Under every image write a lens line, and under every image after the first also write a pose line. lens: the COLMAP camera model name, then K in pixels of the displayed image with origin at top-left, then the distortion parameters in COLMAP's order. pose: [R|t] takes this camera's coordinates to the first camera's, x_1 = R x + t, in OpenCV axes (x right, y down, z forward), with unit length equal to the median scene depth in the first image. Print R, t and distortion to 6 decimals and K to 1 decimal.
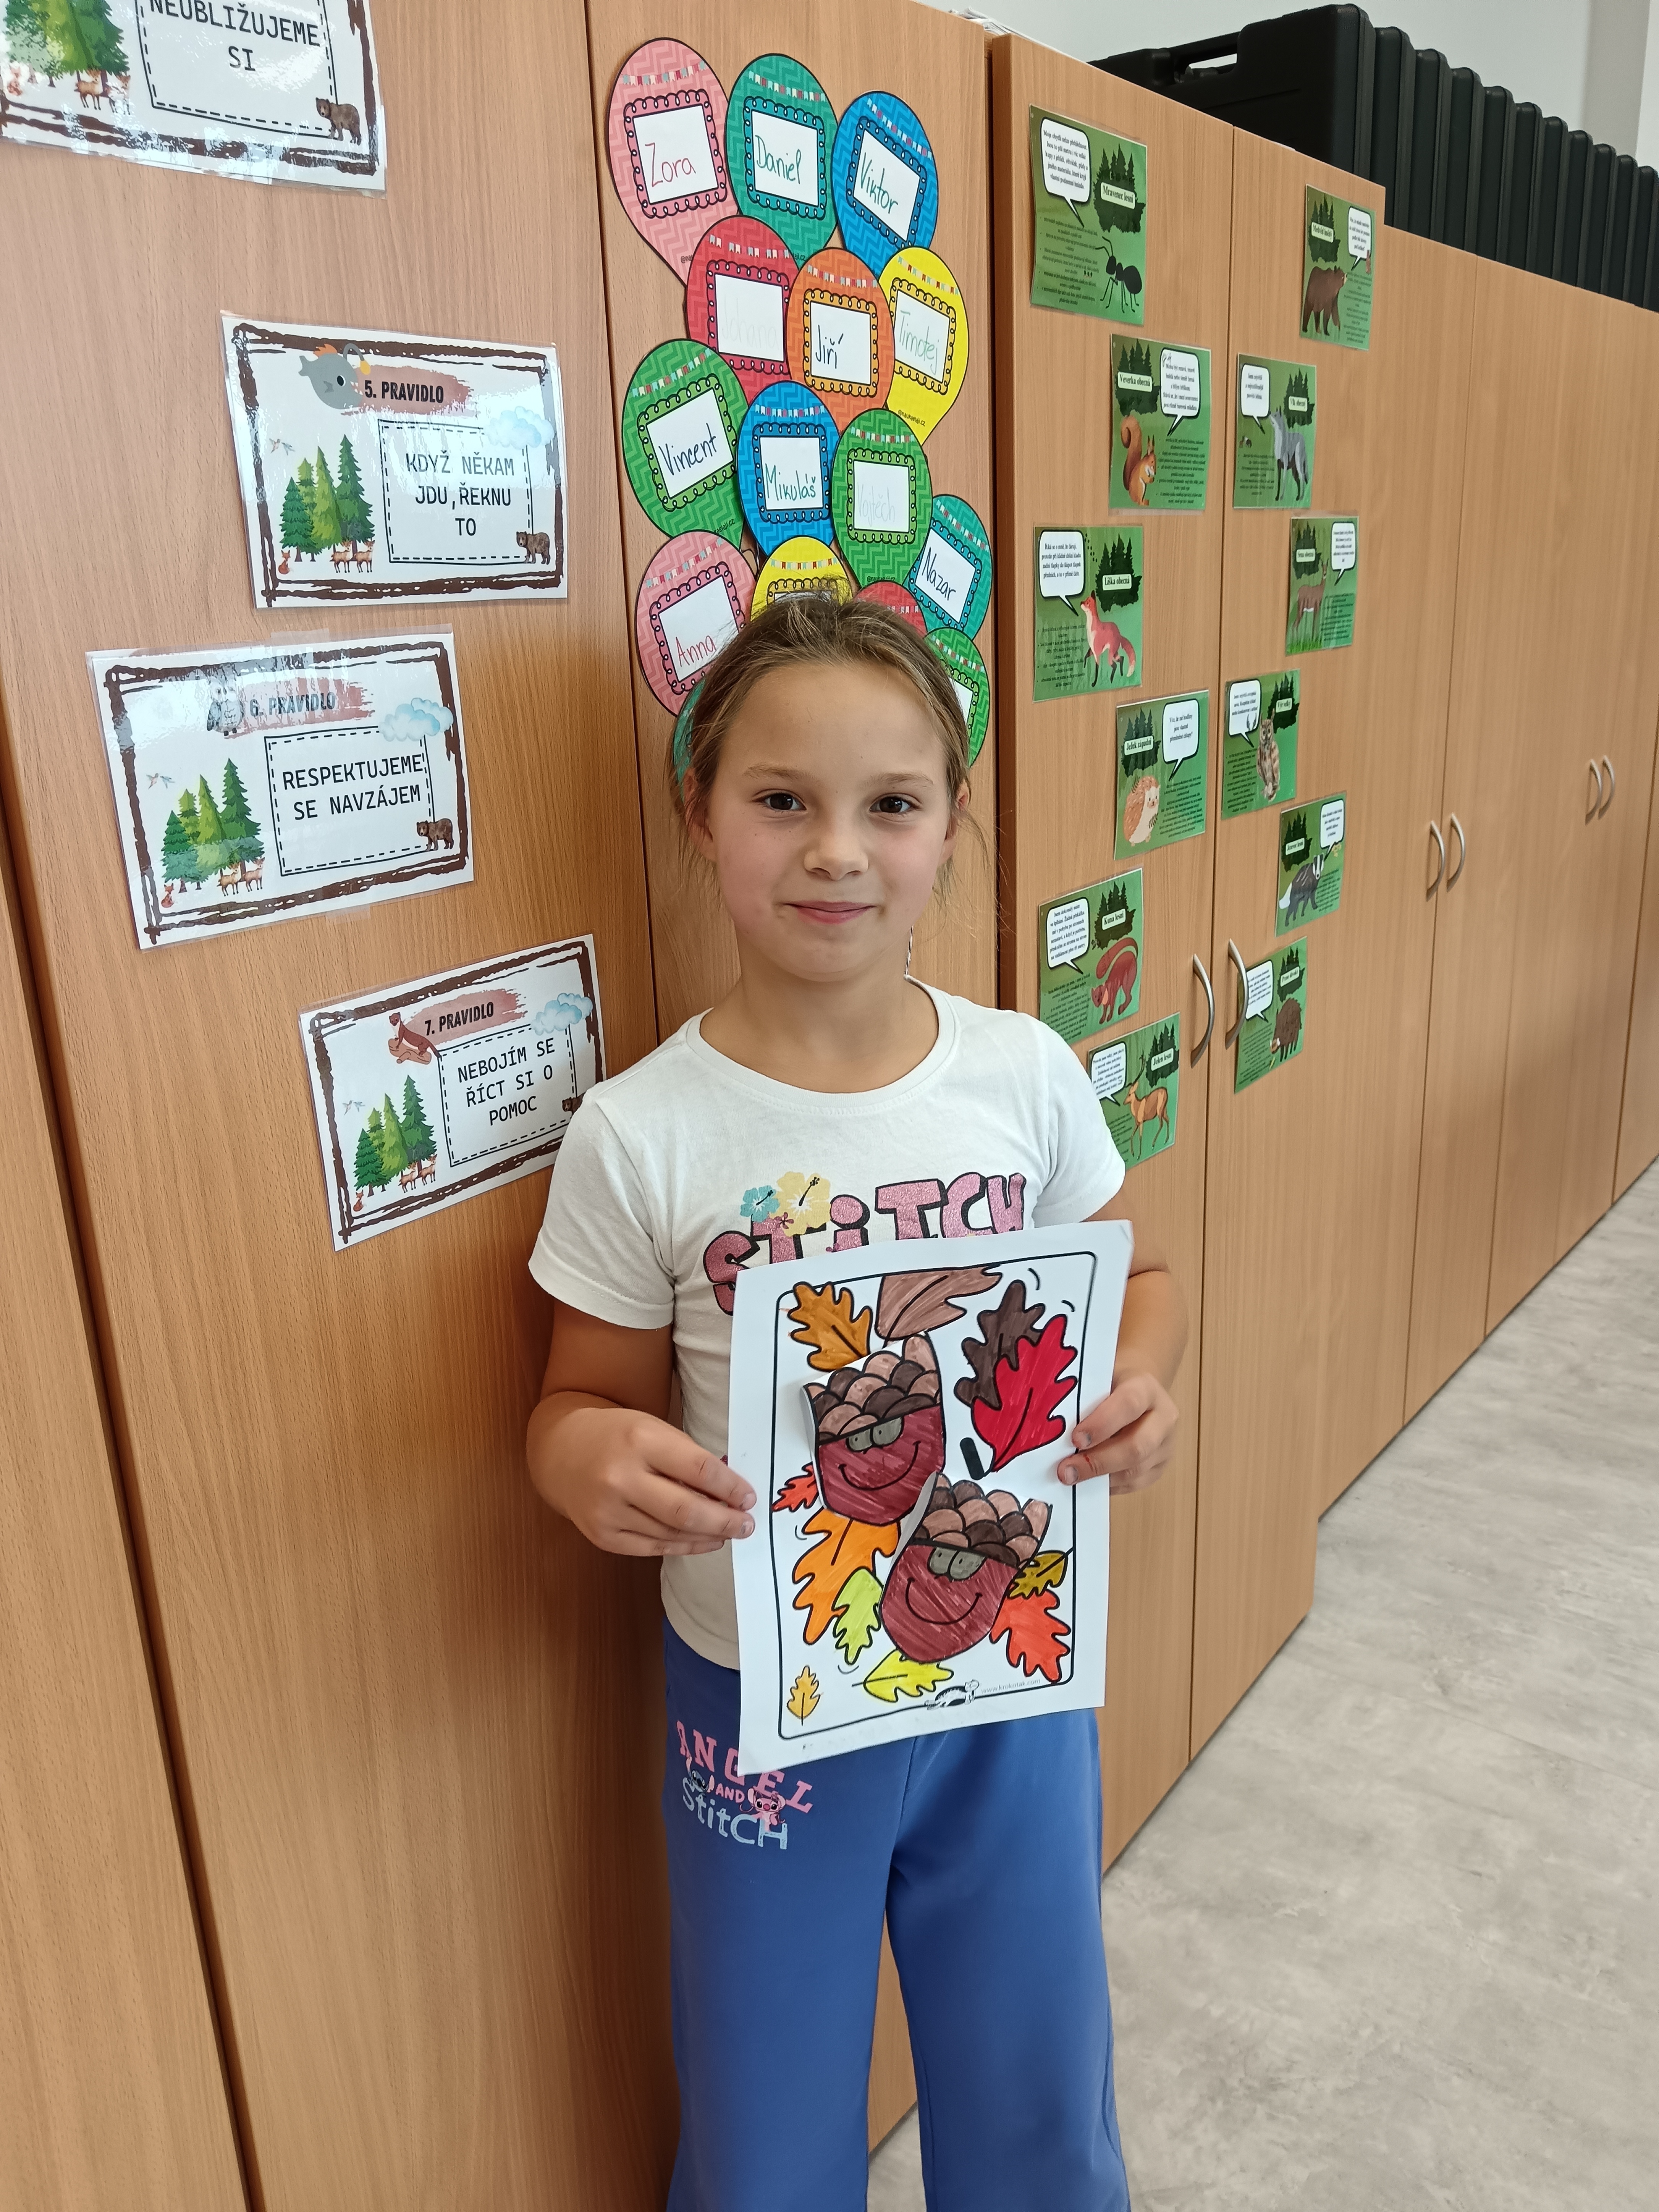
lens RADIAL K [[1742.6, 0, 834.2], [0, 1742.6, 1102.3], [0, 0, 1]] dist [-0.014212, 0.010909]
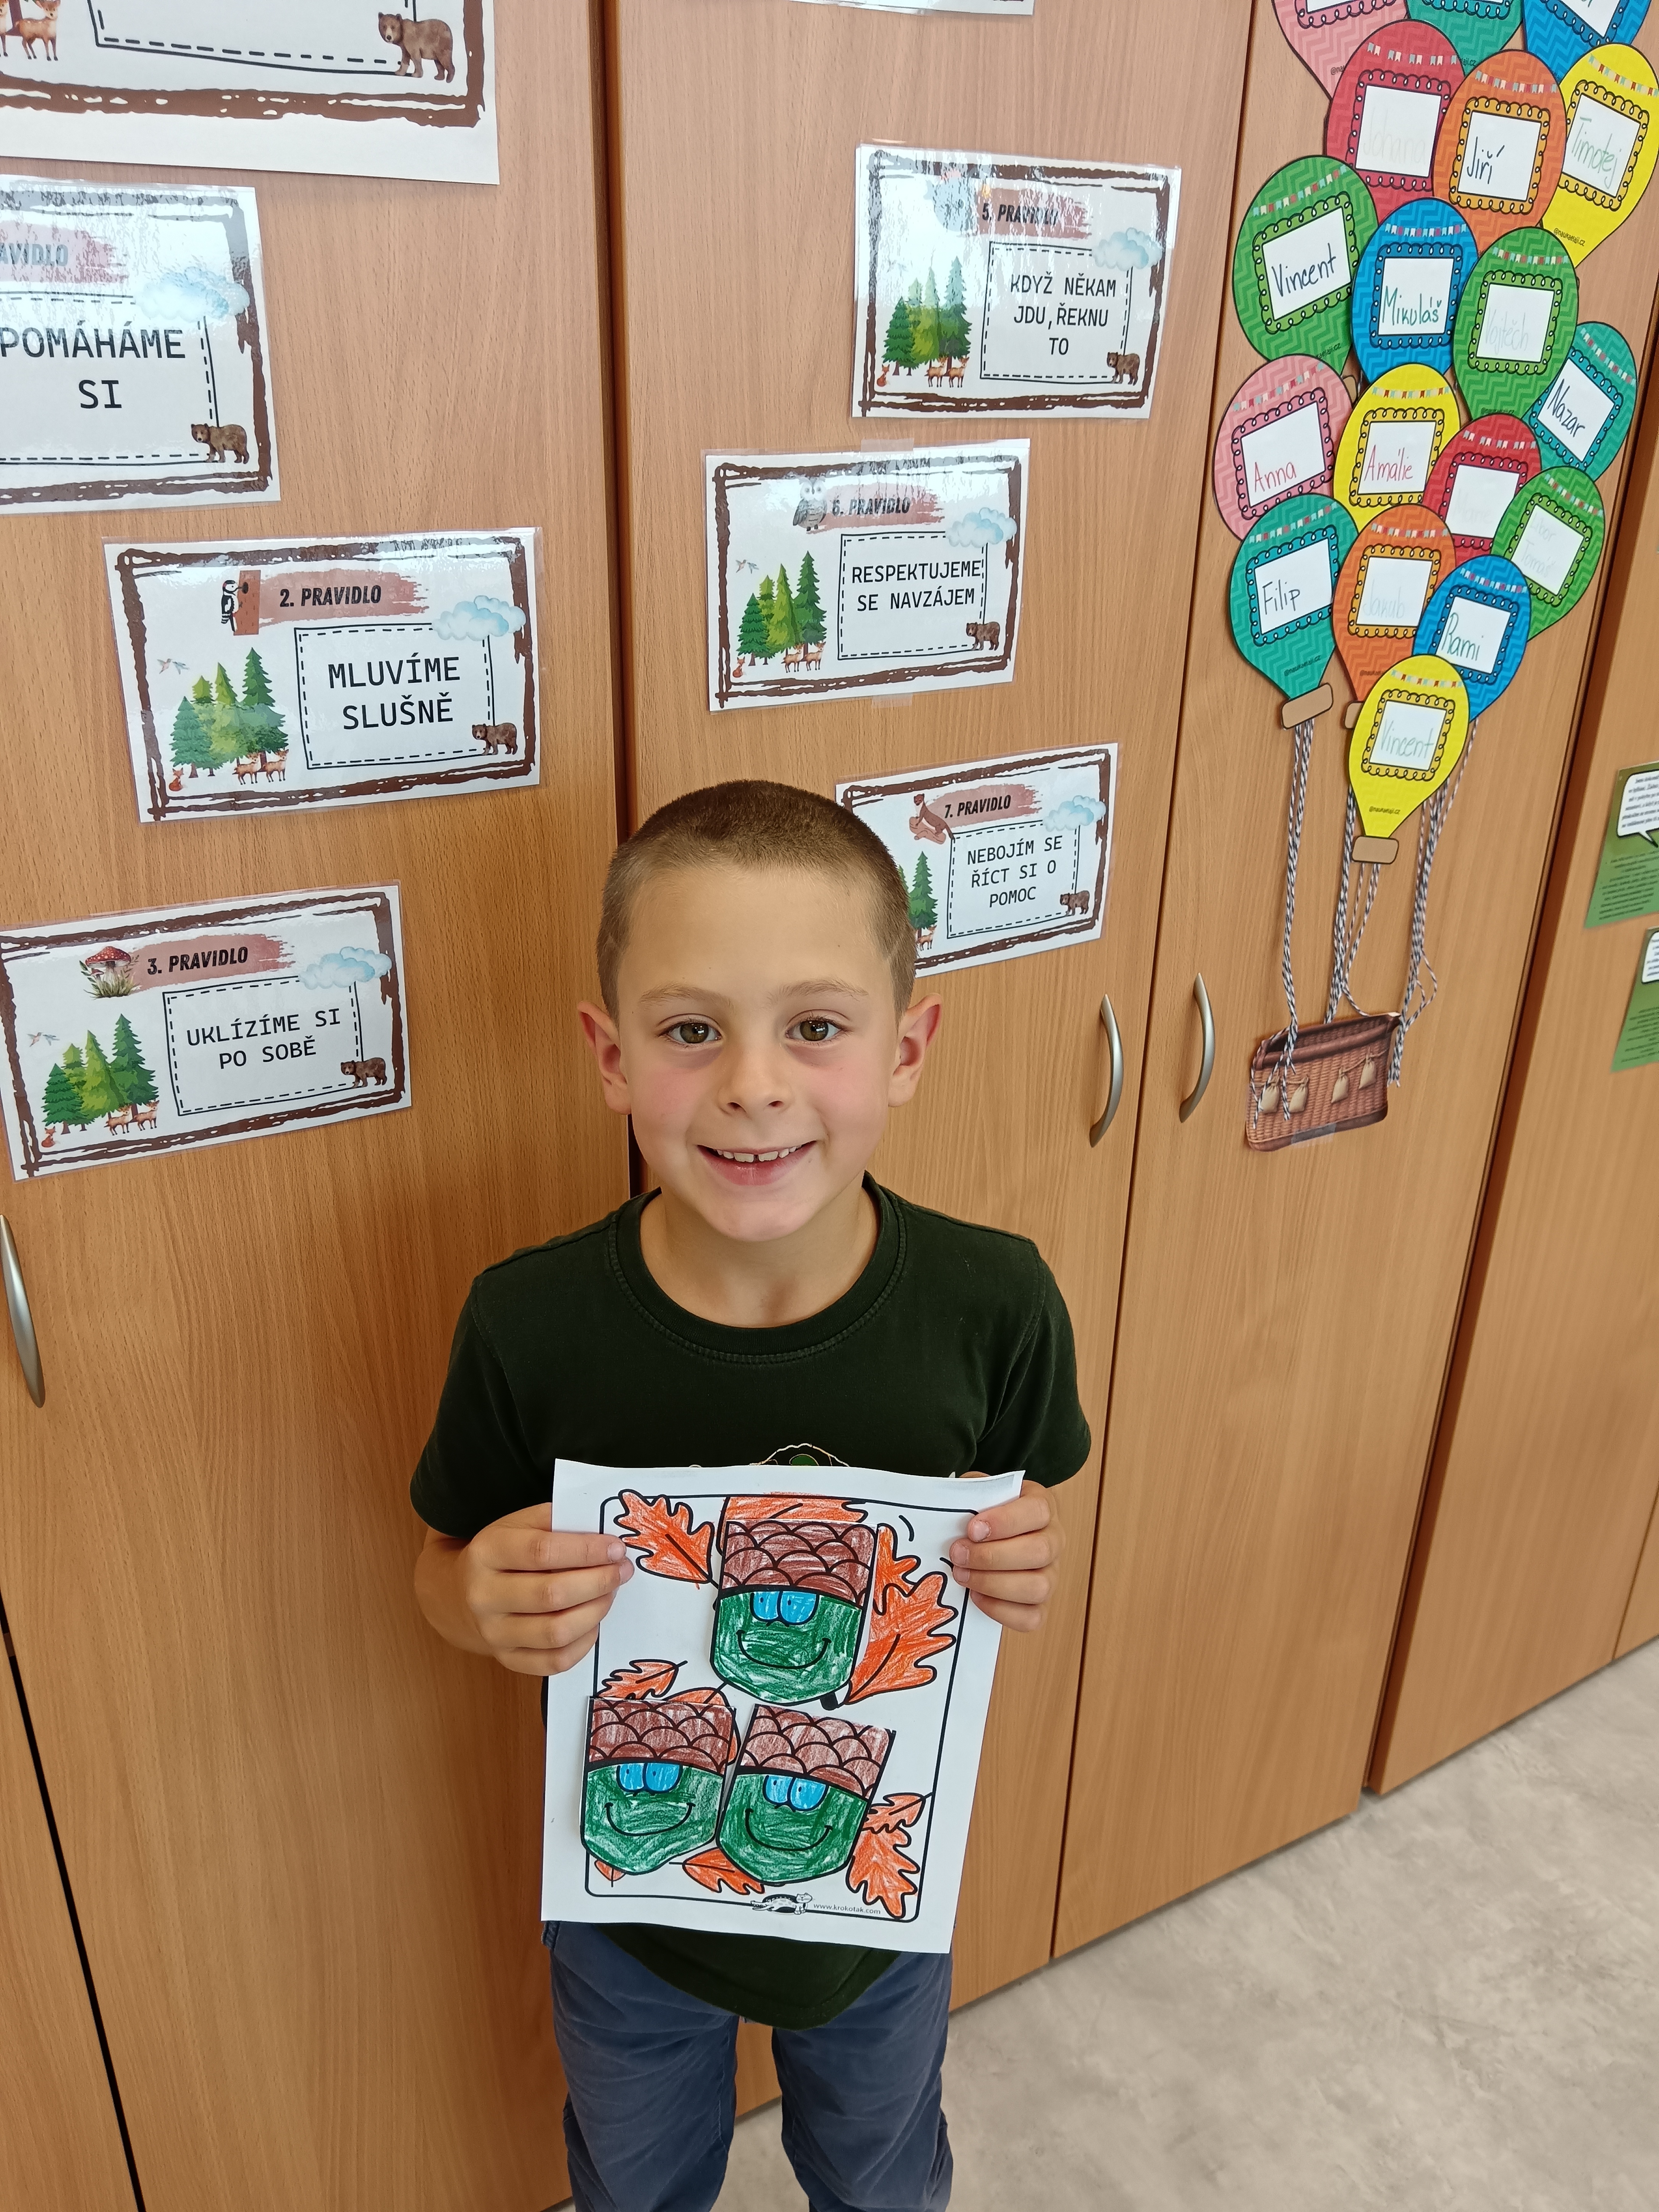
lens RADIAL K [[1742.6, 0, 825.4], [0, 1742.6, 1099.3], [0, 0, 1]] dist [-0.014212, 0.010909]
pose [[0.923439, 0.208327, -0.322273, 0.088611], [-0.162774, 0.973161, 0.162670, -0.030941], [0.347513, -0.097758, 0.932565, -0.078762]]
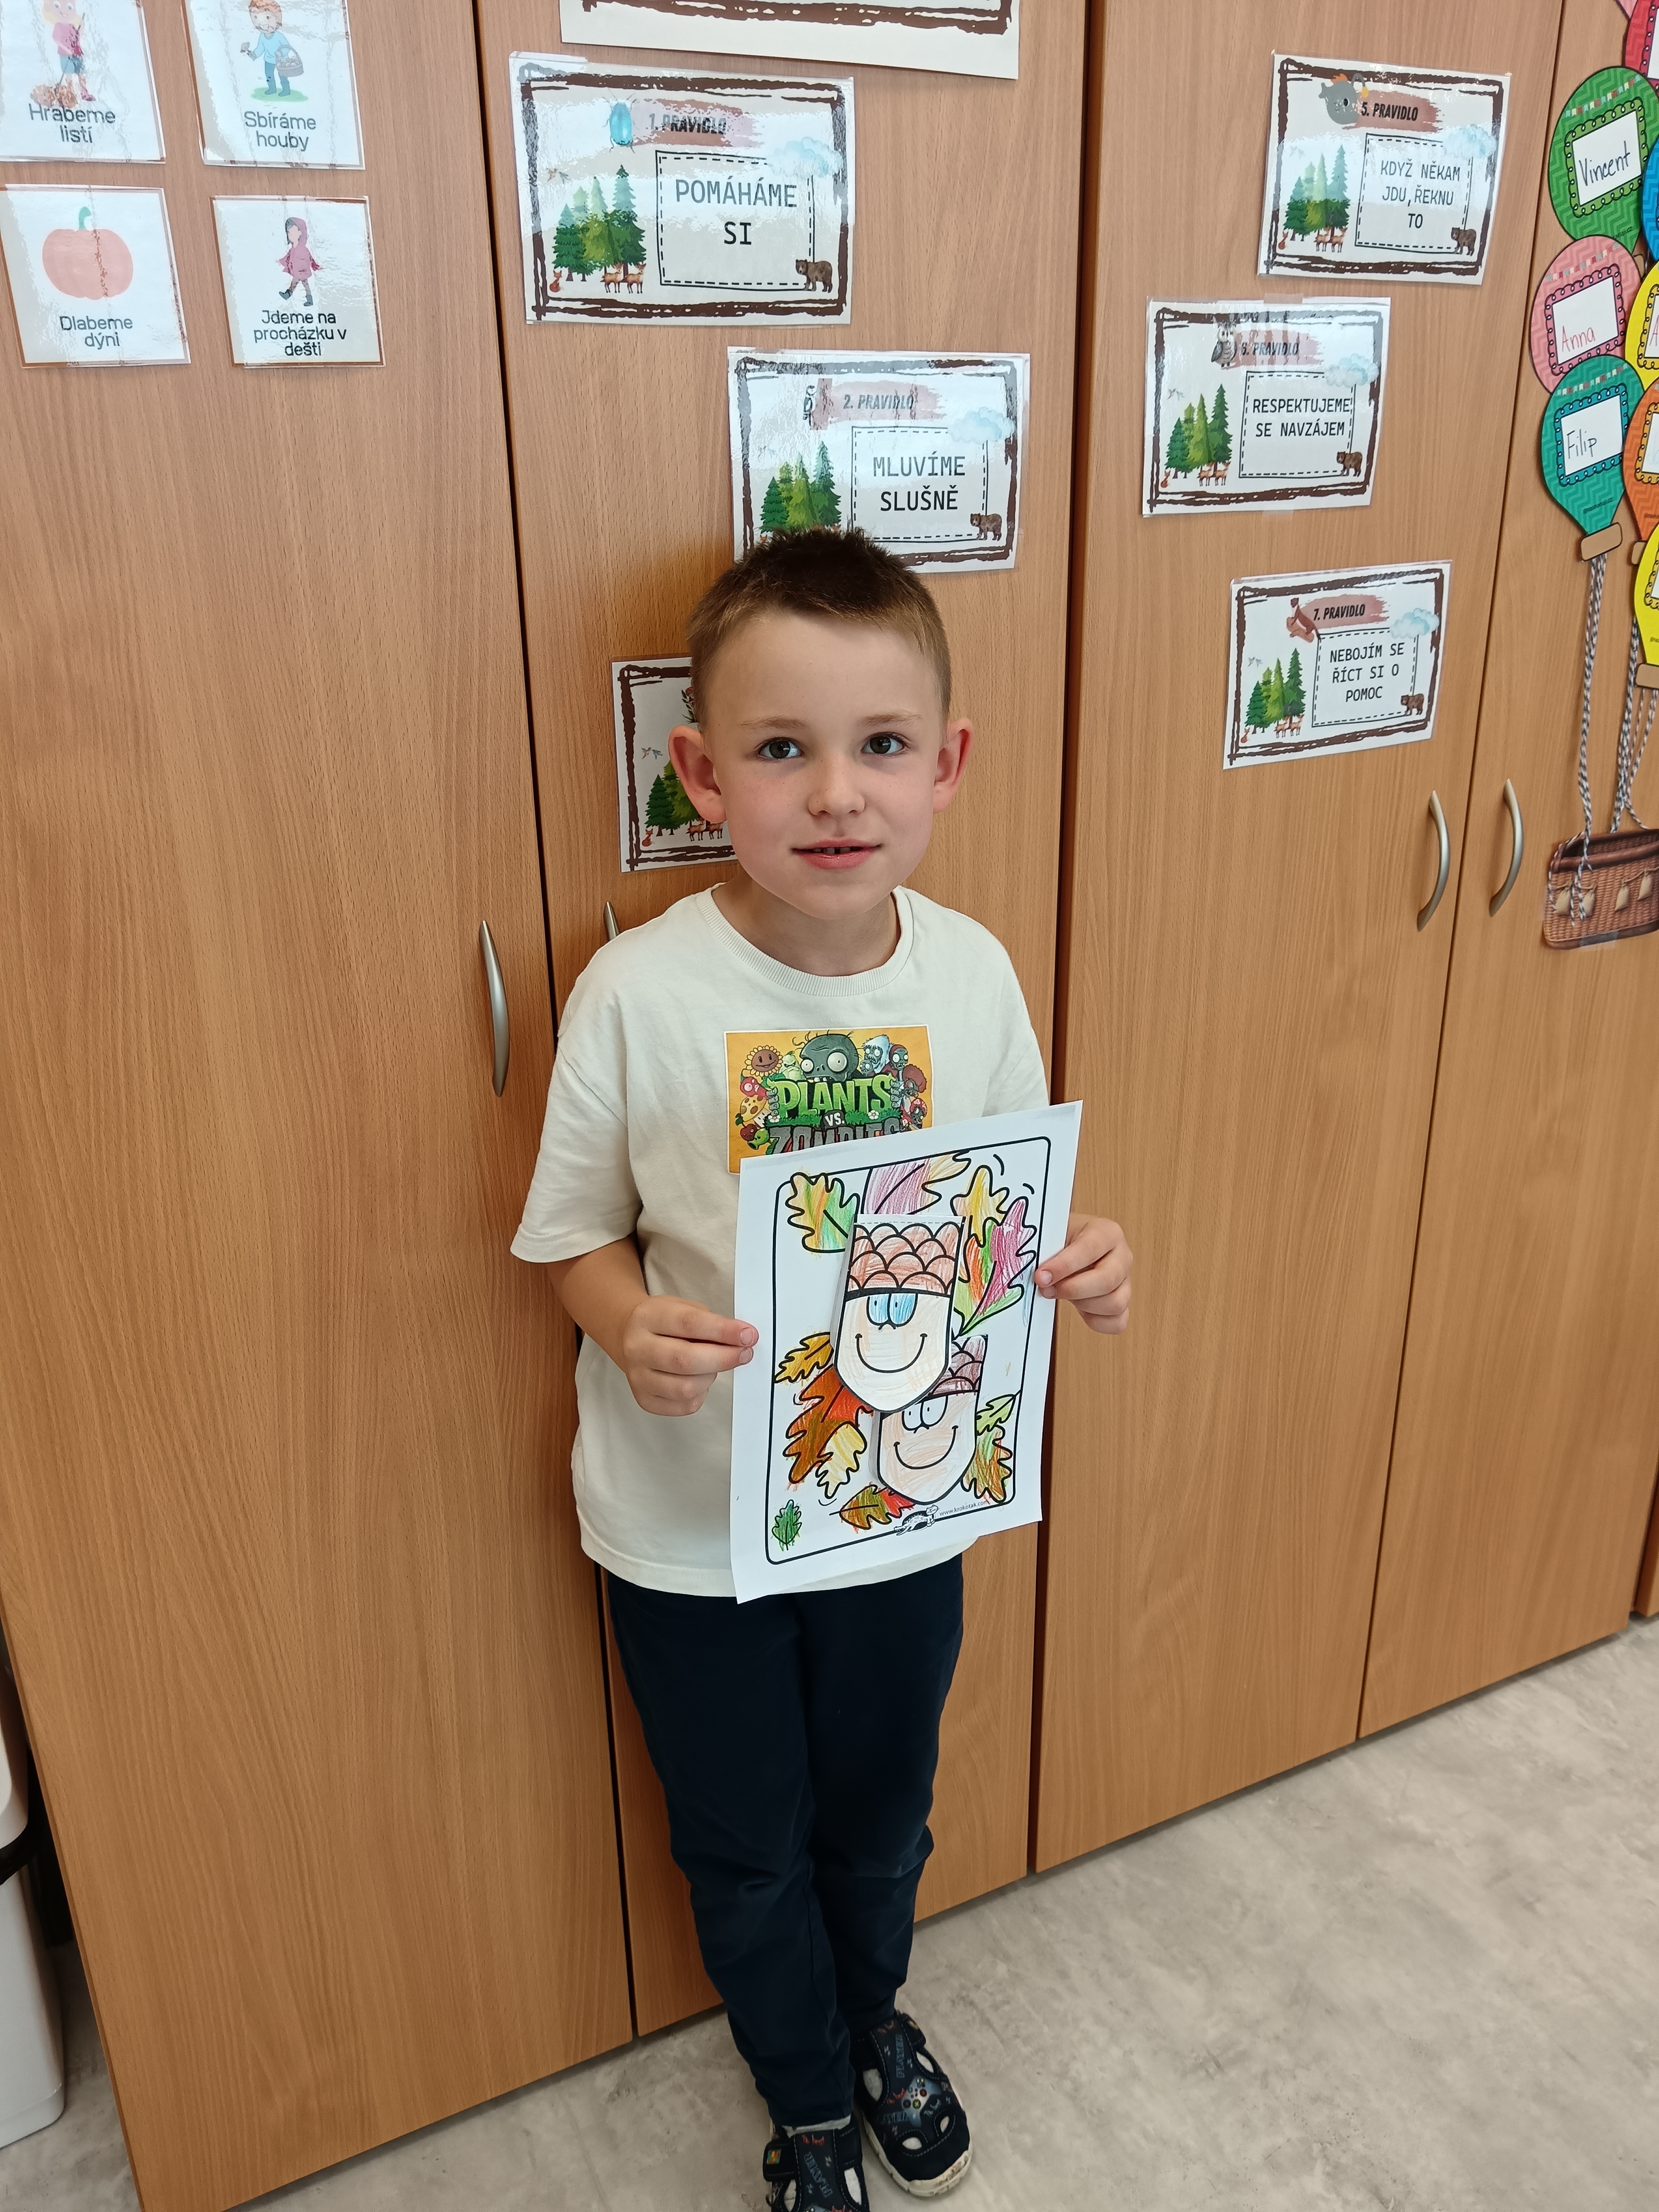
lens RADIAL K [[1742.6, 0, 811.7], [0, 1742.6, 1111.9], [0, 0, 1]] dist [-0.014212, 0.010909]
pose [[0.904826, 0.174333, -0.388456, 0.001639], [-0.141574, 0.983610, 0.111664, 0.232265], [0.401556, -0.046041, 0.914677, -0.383532]]
